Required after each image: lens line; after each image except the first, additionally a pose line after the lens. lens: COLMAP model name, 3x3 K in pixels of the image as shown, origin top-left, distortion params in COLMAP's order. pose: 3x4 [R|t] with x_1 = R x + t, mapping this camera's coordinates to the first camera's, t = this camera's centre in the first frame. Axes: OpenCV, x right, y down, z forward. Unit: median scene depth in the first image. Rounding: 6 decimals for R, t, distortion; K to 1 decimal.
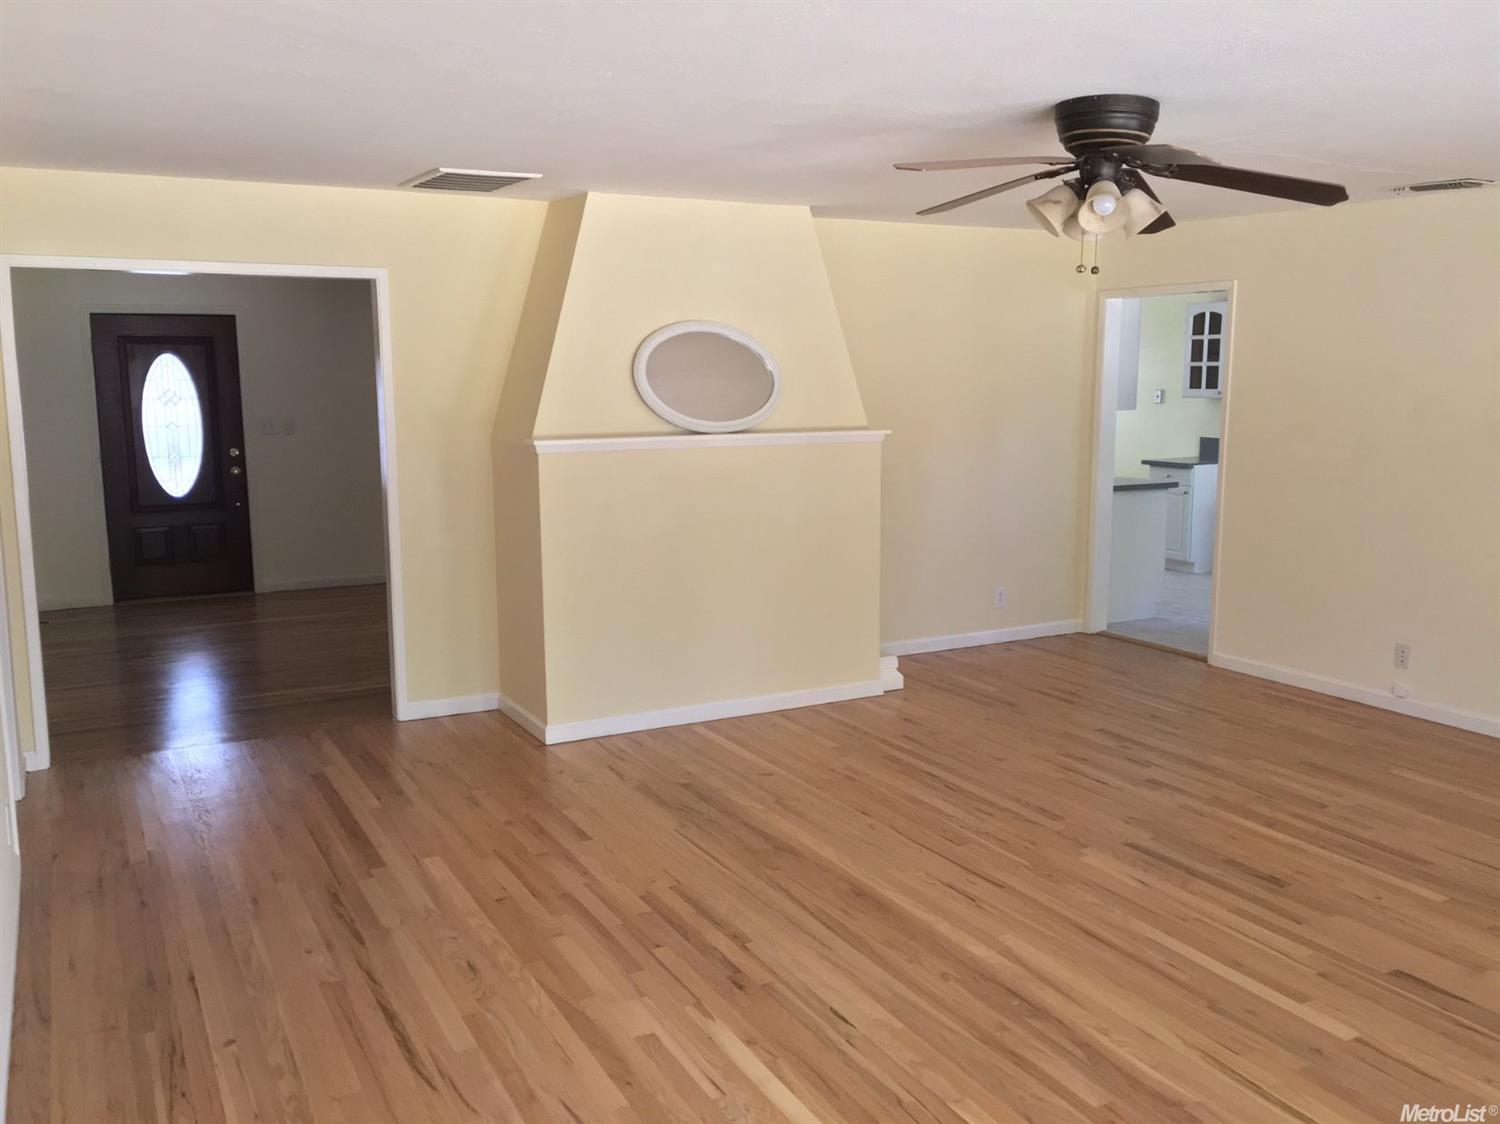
lens RADIAL K [[1277.4, 0, 744.2], [0, 1277.4, 567.3], [0, 0, 1]] dist [0.067133, -0.041803]
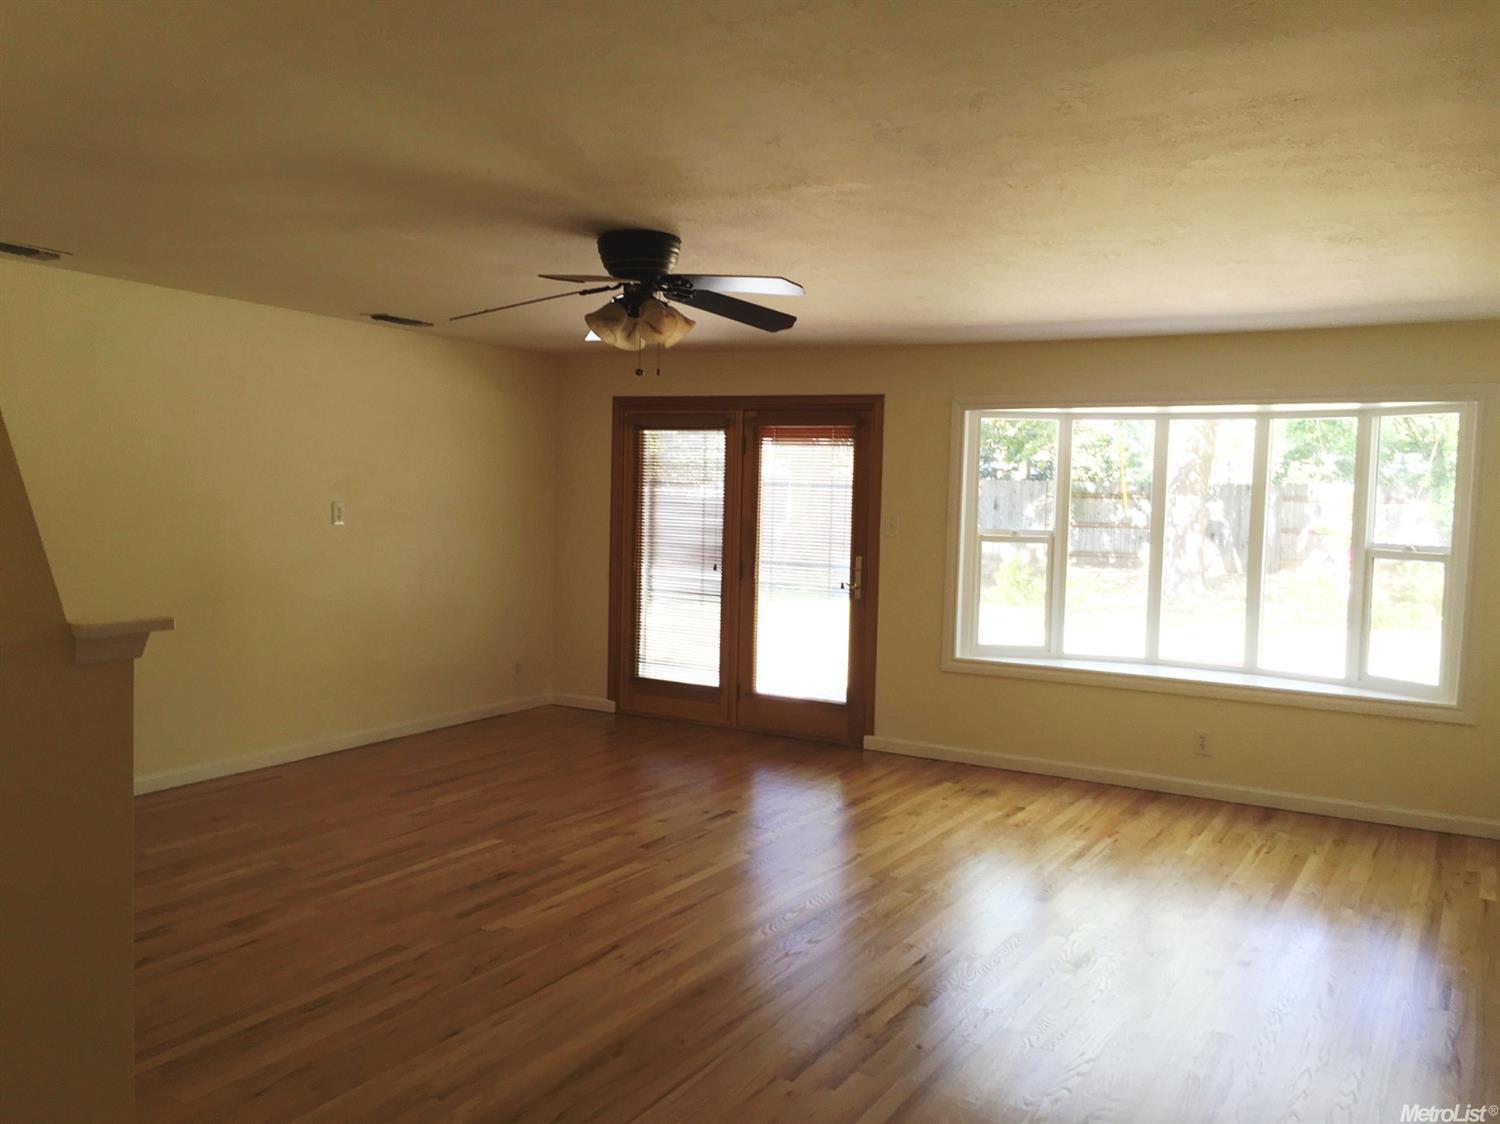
lens RADIAL K [[1277.4, 0, 743.3], [0, 1277.4, 557.5], [0, 0, 1]] dist [0.067133, -0.041803]
pose [[-0.532941, -0.064071, 0.843723, -0.665084], [0.100681, 0.985244, 0.138414, -0.184471], [-0.840141, 0.158714, -0.518626, 1.295637]]
